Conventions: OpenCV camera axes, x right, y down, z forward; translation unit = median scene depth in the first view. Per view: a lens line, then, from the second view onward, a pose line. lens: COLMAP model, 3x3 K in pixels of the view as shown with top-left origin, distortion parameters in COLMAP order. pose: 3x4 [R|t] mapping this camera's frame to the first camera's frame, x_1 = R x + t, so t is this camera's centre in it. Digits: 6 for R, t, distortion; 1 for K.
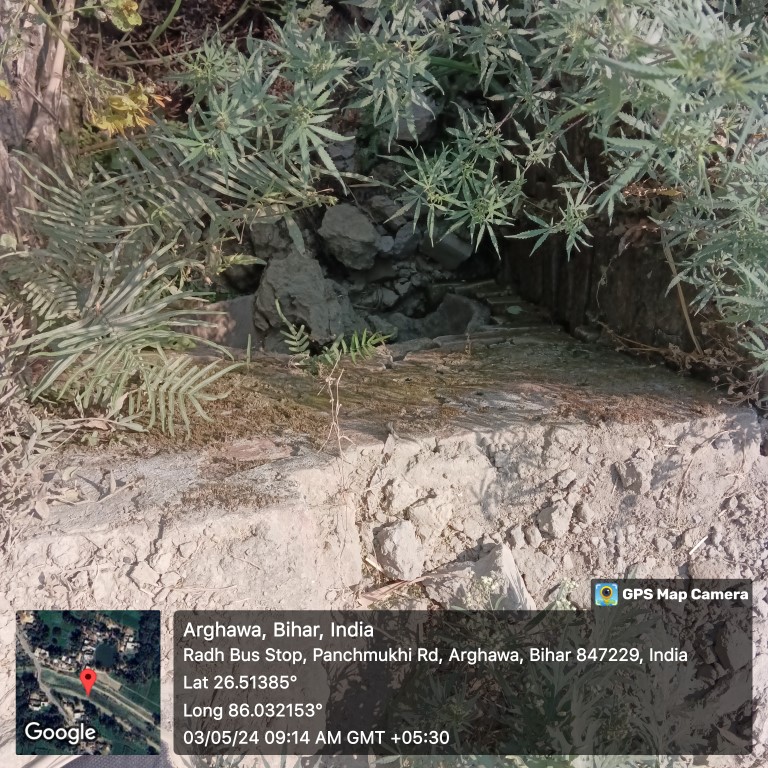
lens RADIAL K [[889.5, 0, 390.5], [0, 889.5, 385.6], [0, 0, 1]] dist [0.044199, -0.018698]
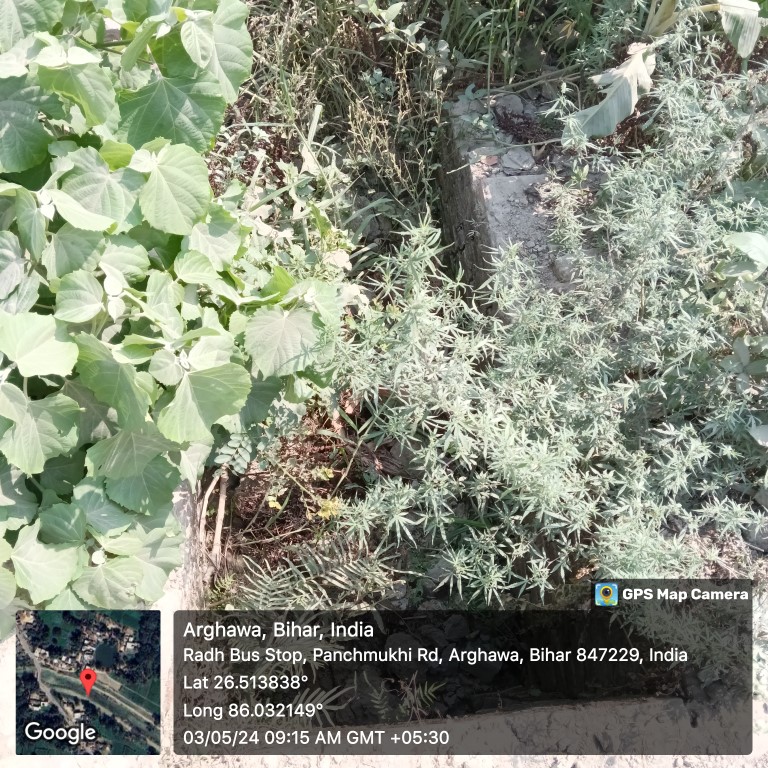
lens RADIAL K [[834.1, 0, 383.4], [0, 834.1, 377.1], [0, 0, 1]] dist [0.015690, -0.038695]
pose [[0.996342, -0.081621, -0.025297, -0.028779], [0.055209, 0.840820, -0.538492, 0.331766], [0.065223, 0.535126, 0.842251, -0.590708]]
